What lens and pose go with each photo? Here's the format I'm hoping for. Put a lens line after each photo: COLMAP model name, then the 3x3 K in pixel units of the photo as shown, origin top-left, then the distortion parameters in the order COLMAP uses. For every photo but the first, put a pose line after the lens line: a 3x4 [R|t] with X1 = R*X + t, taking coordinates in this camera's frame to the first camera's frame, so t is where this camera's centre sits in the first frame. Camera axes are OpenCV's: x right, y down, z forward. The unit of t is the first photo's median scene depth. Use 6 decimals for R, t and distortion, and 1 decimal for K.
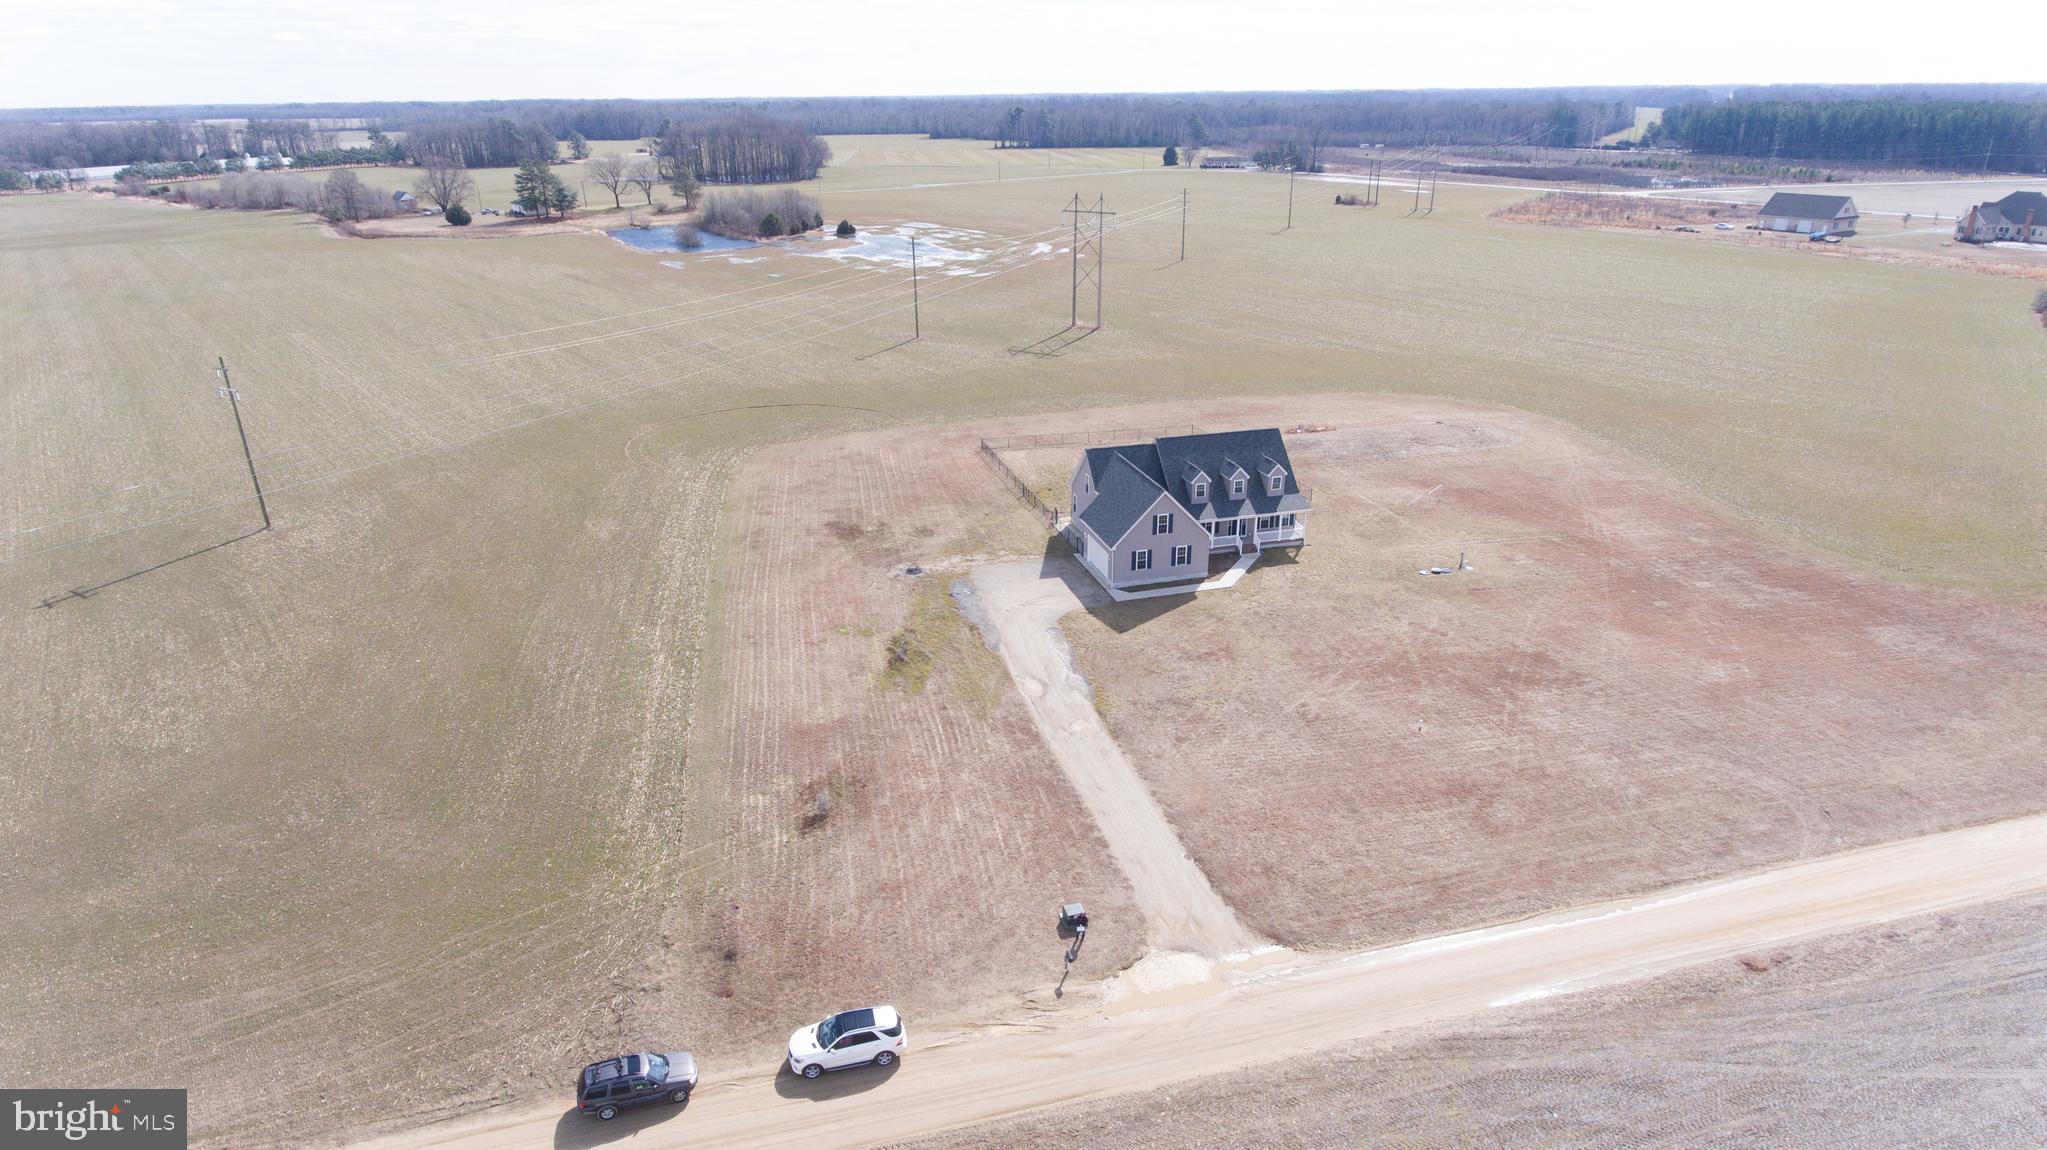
lens RADIAL K [[1204.1, 0, 1021.2], [0, 1204.1, 572.5], [0, 0, 1]] dist [0.003600, -0.002696]
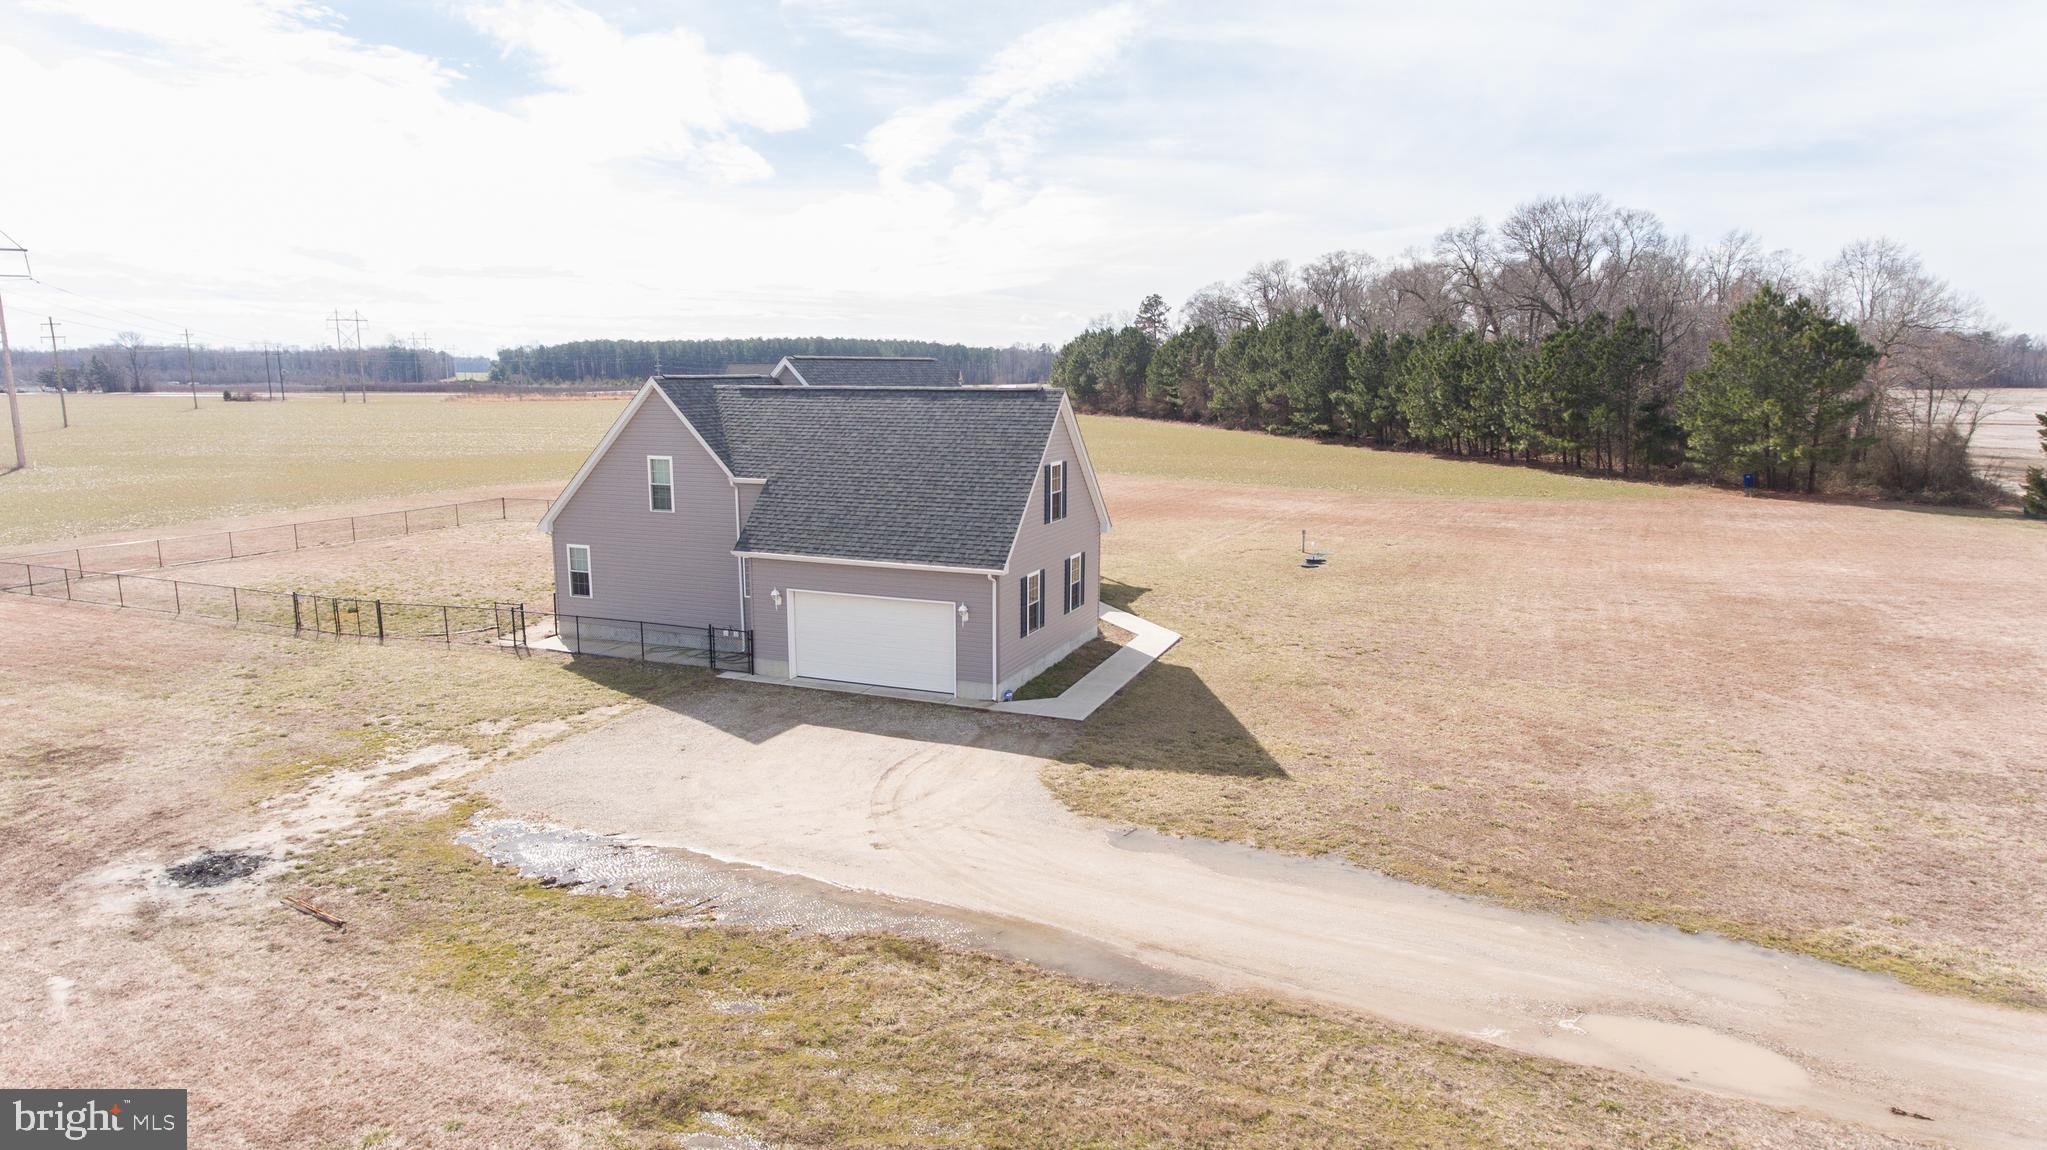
lens RADIAL K [[1204.1, 0, 1012.1], [0, 1204.1, 578.8], [0, 0, 1]] dist [0.003600, -0.002696]
pose [[0.623752, -0.131031, 0.770561, -0.048437], [0.284816, 0.956170, -0.067959, 0.001324], [-0.727883, 0.261857, 0.633733, 0.231852]]
